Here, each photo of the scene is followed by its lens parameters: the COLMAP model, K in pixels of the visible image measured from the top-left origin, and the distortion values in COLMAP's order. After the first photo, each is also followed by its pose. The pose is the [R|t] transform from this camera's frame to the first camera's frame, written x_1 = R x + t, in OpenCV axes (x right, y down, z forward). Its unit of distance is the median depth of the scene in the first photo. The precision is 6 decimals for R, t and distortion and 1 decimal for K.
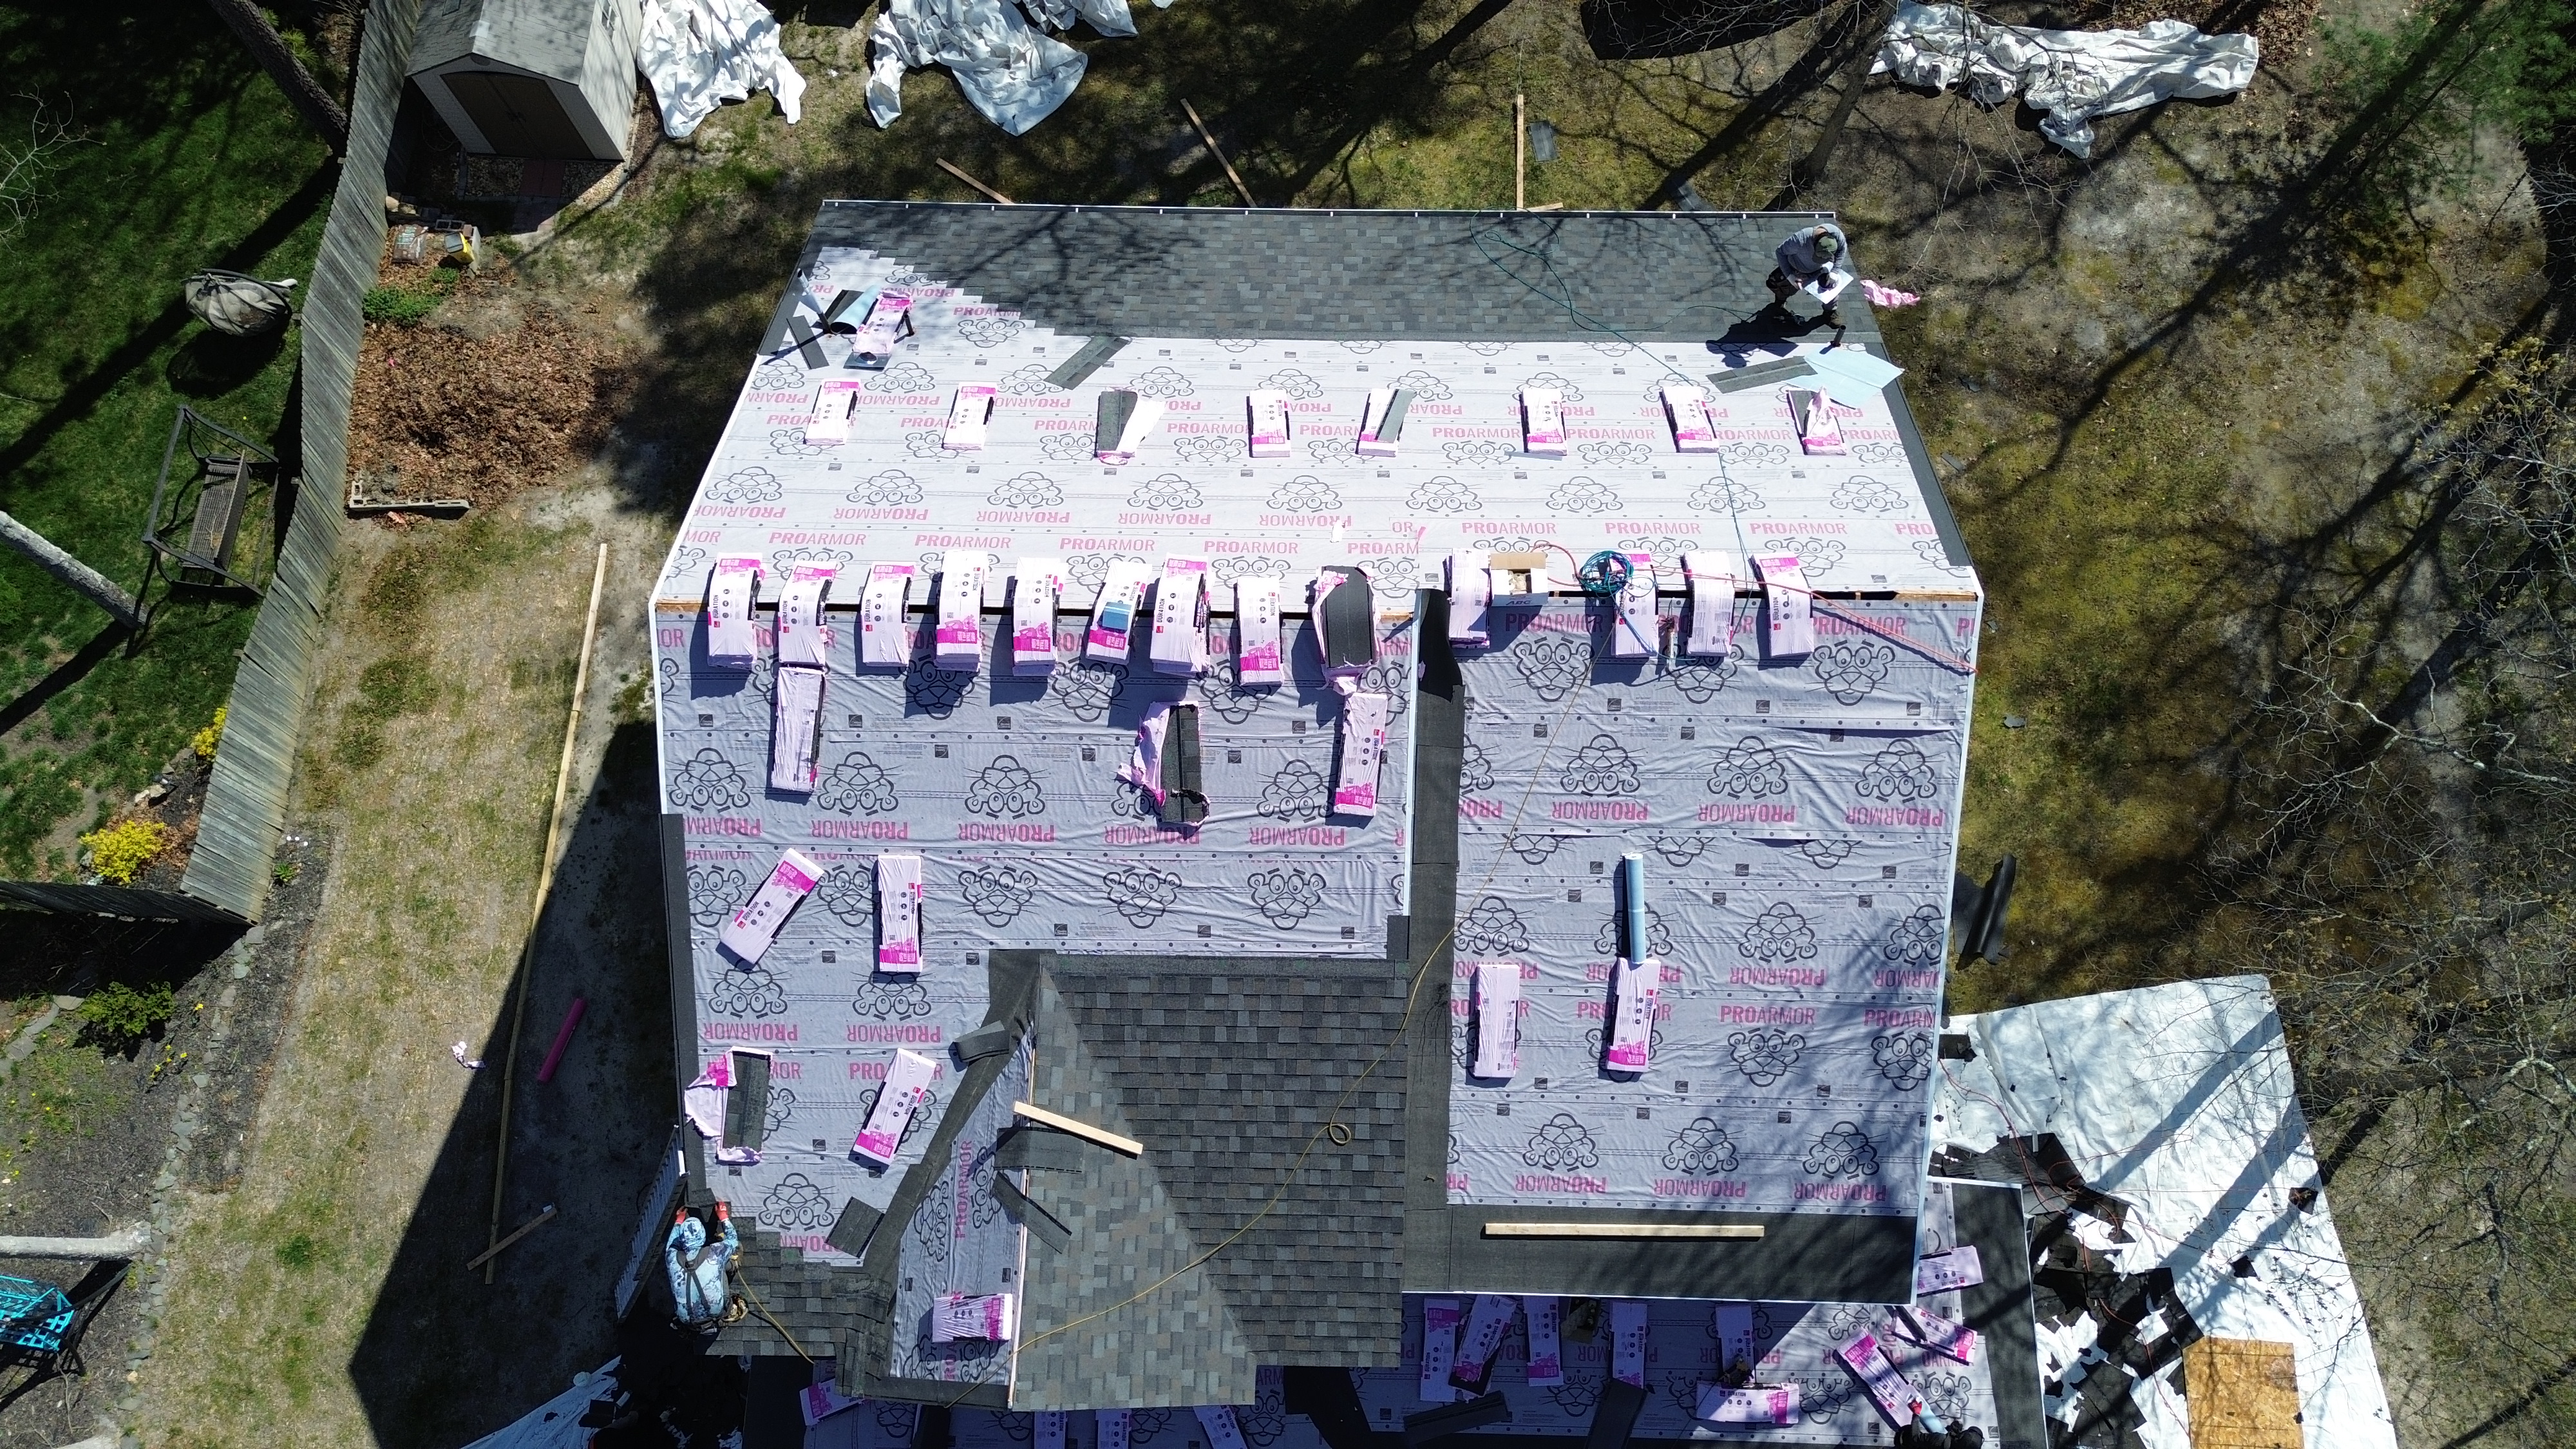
lens RADIAL K [[1813.8, 0, 1288.0], [0, 1813.8, 724.5], [0, 0, 1]] dist [0.077964, -0.070653]
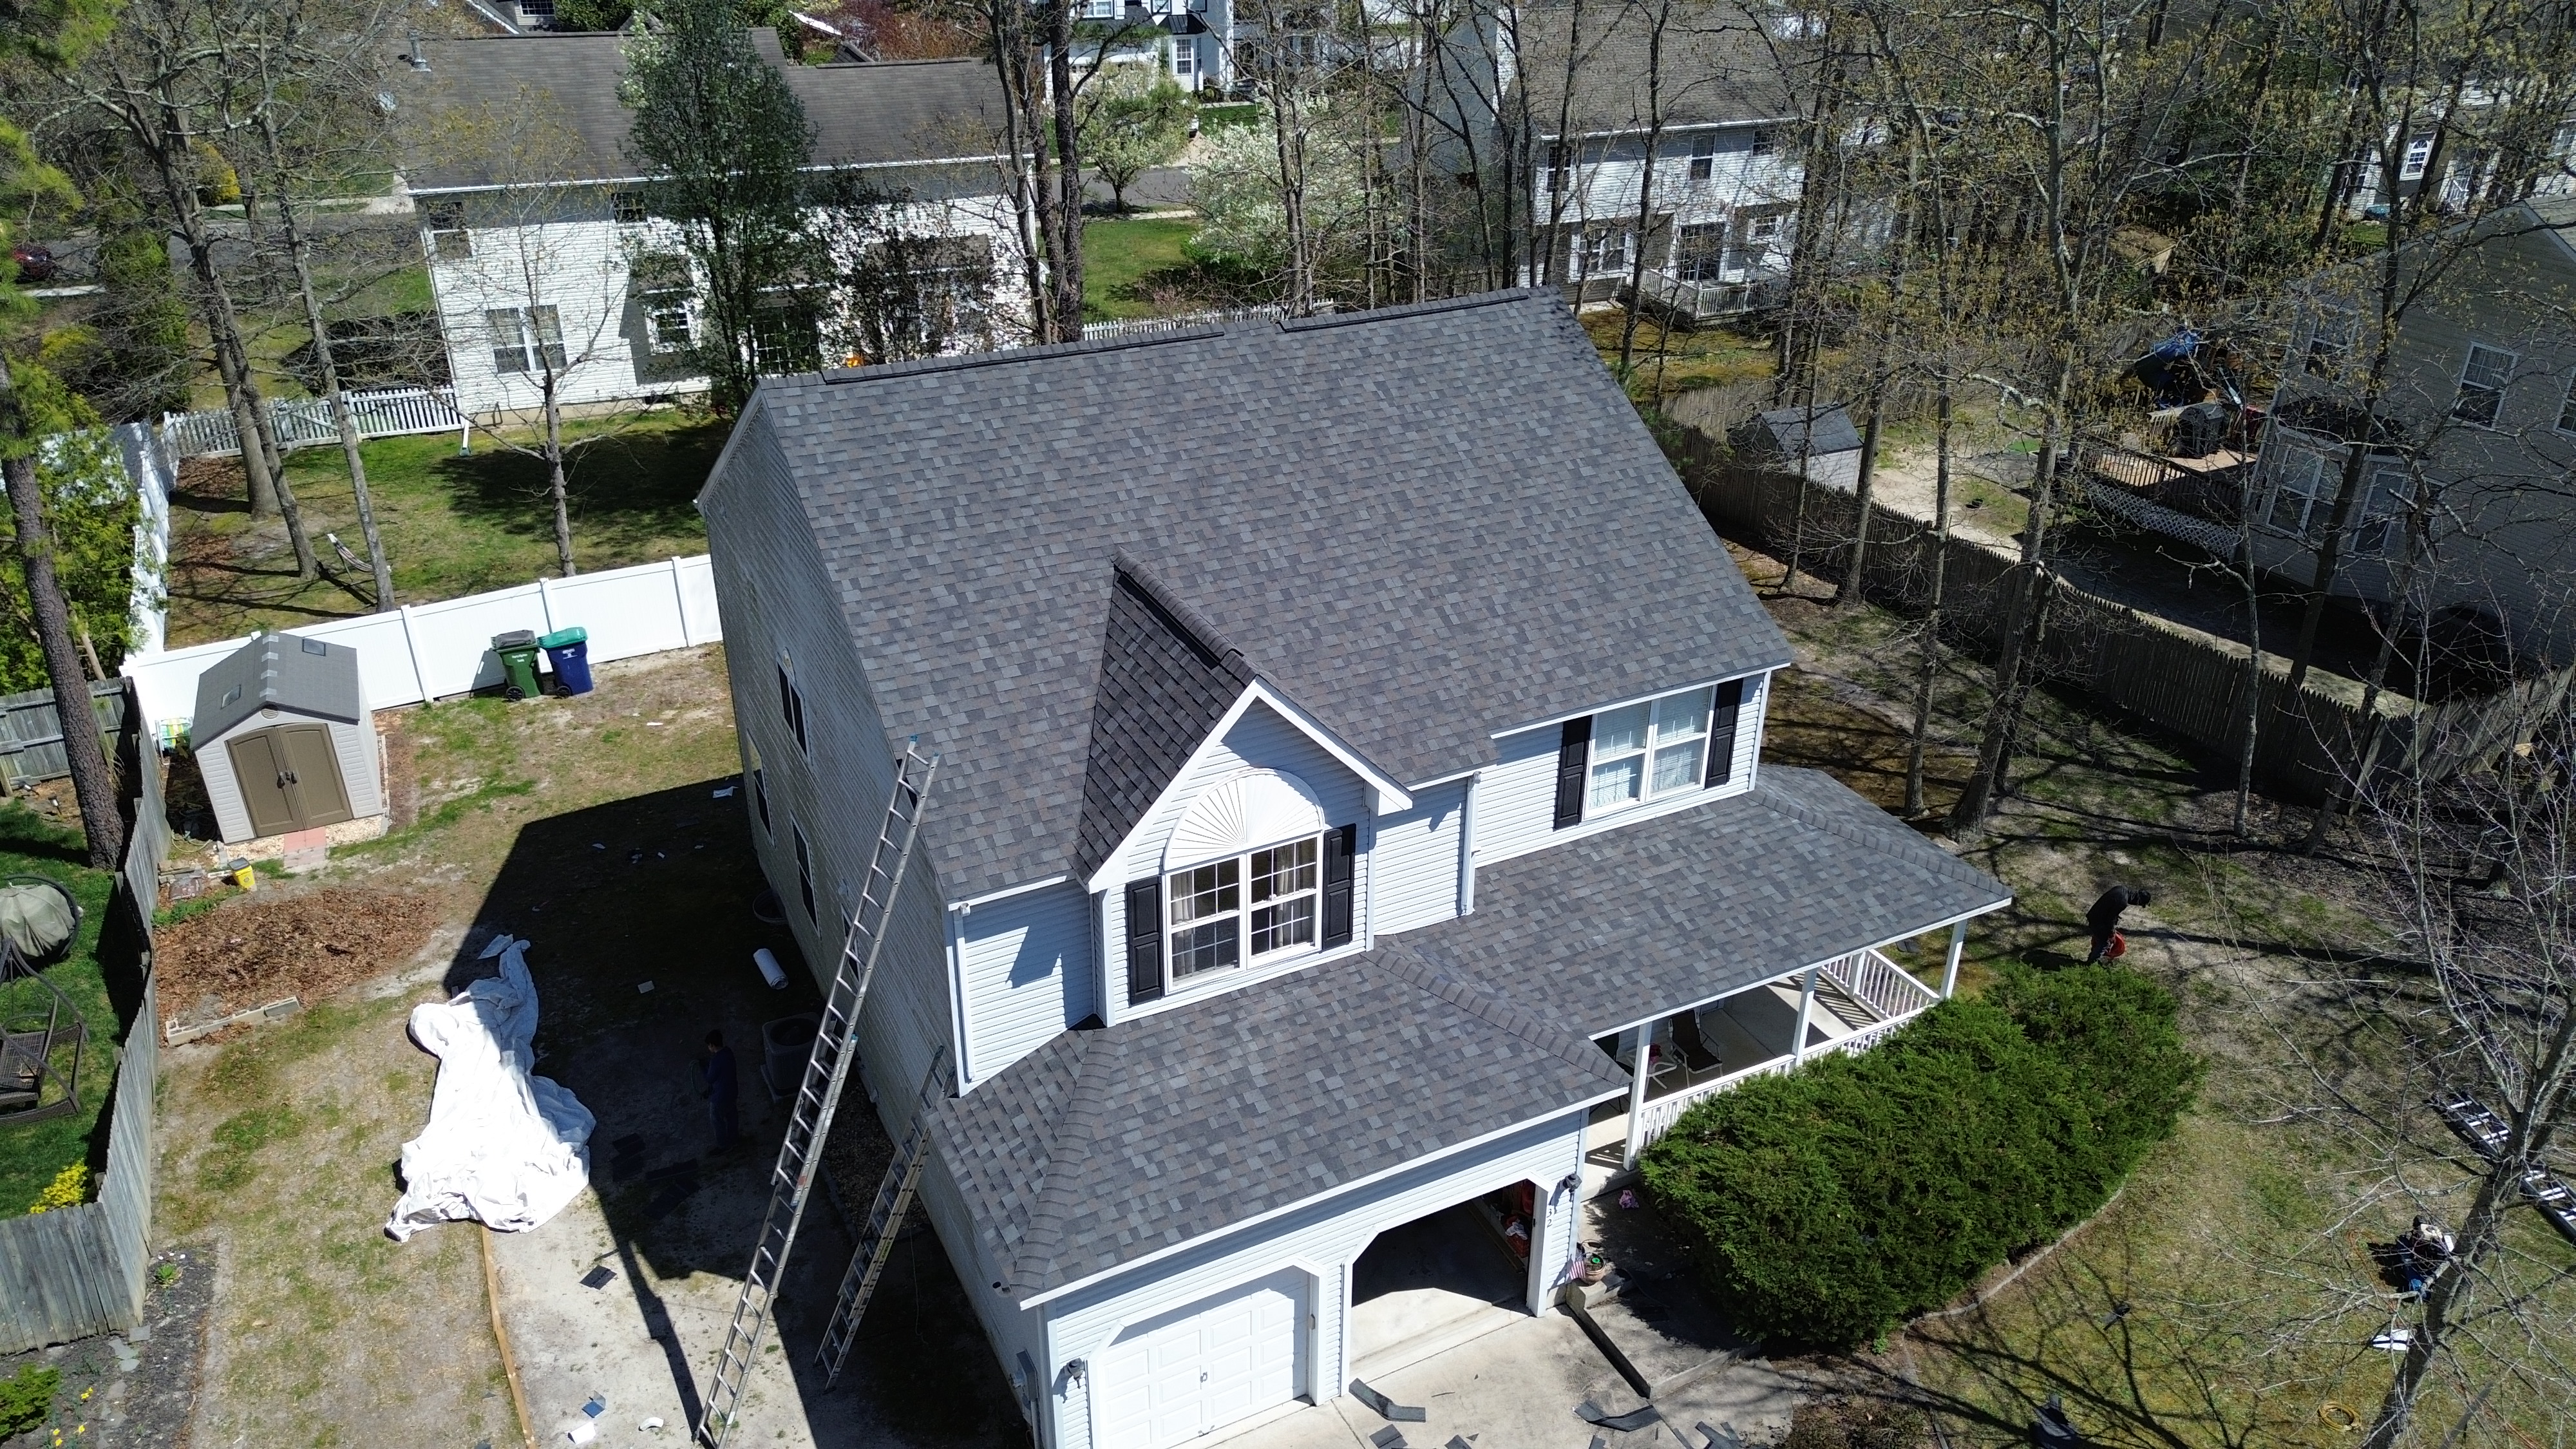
lens RADIAL K [[1815.8, 0, 1284.1], [0, 1815.8, 729.6], [0, 0, 1]] dist [0.119939, -0.127647]
pose [[0.881425, -0.204169, 0.425917, -0.431797], [0.446030, 0.656475, -0.608357, 0.749485], [-0.155396, 0.726193, 0.669699, 0.137398]]
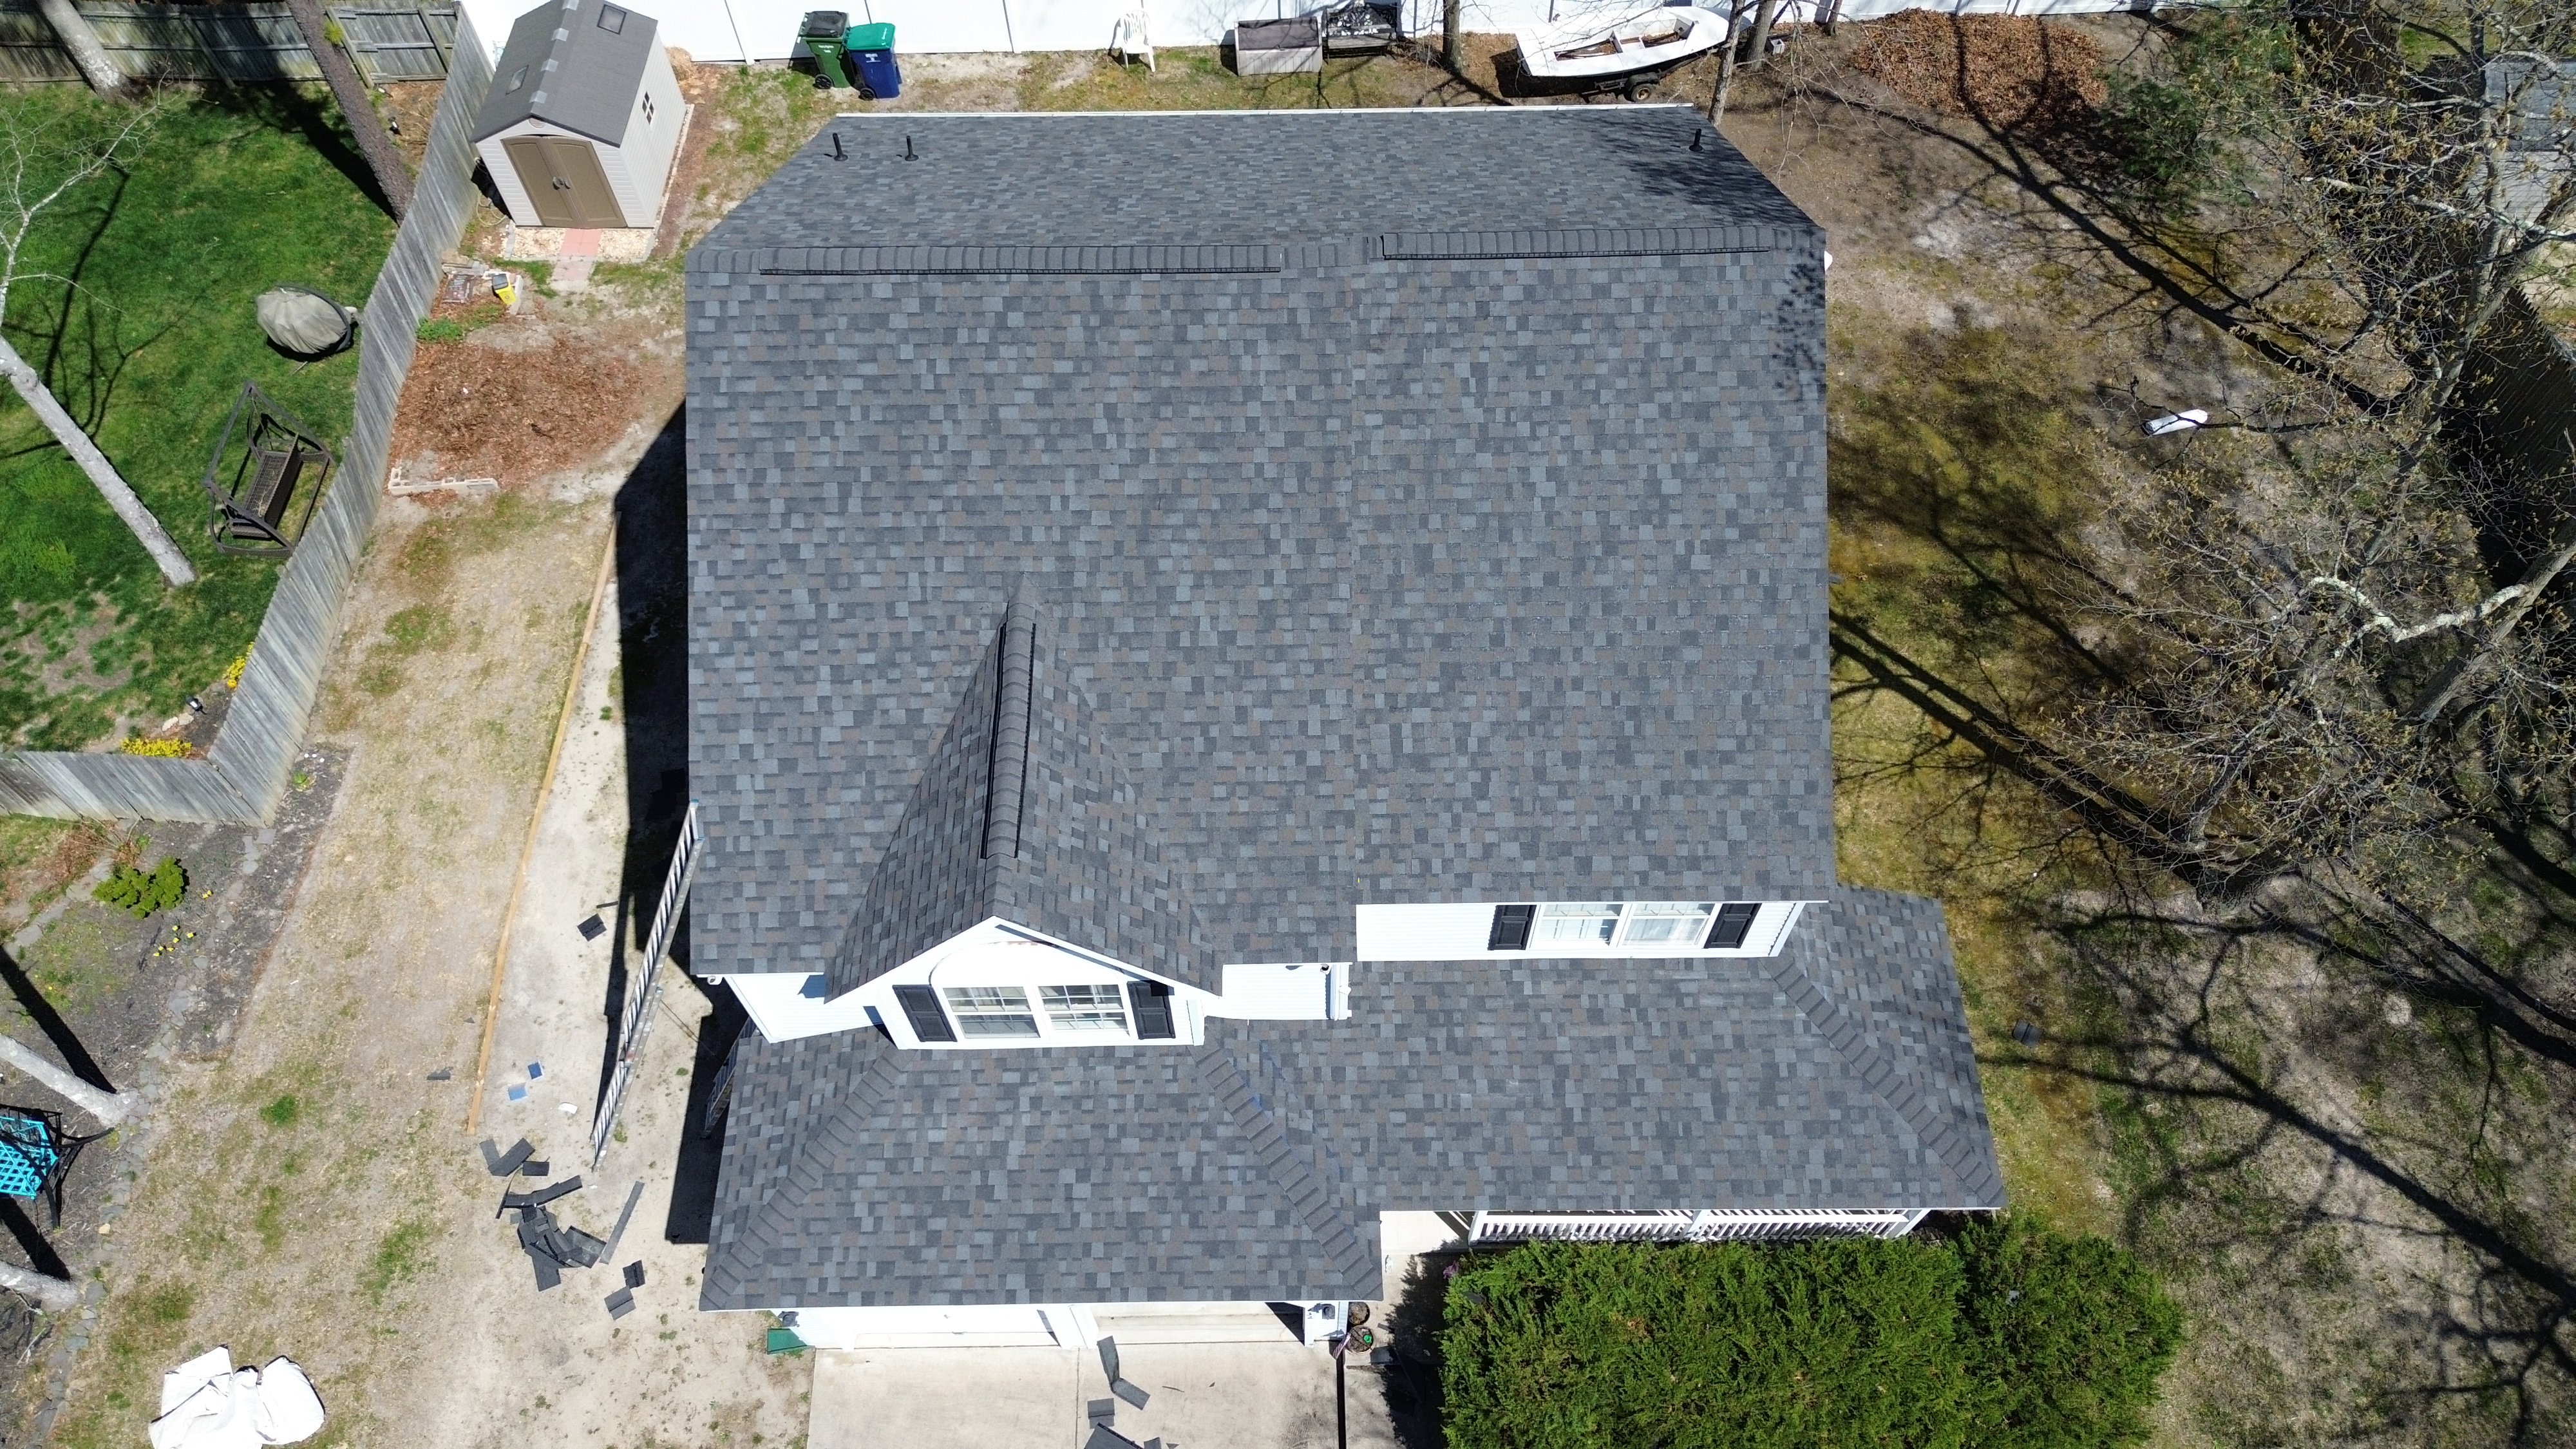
lens RADIAL K [[1829.2, 0, 1288.0], [0, 1829.2, 724.5], [0, 0, 1]] dist [0.086550, -0.086648]
pose [[0.999547, -0.023116, 0.019262, 0.002450], [0.027085, 0.970063, -0.241338, 0.348287], [-0.013106, 0.241750, 0.970250, -0.054872]]
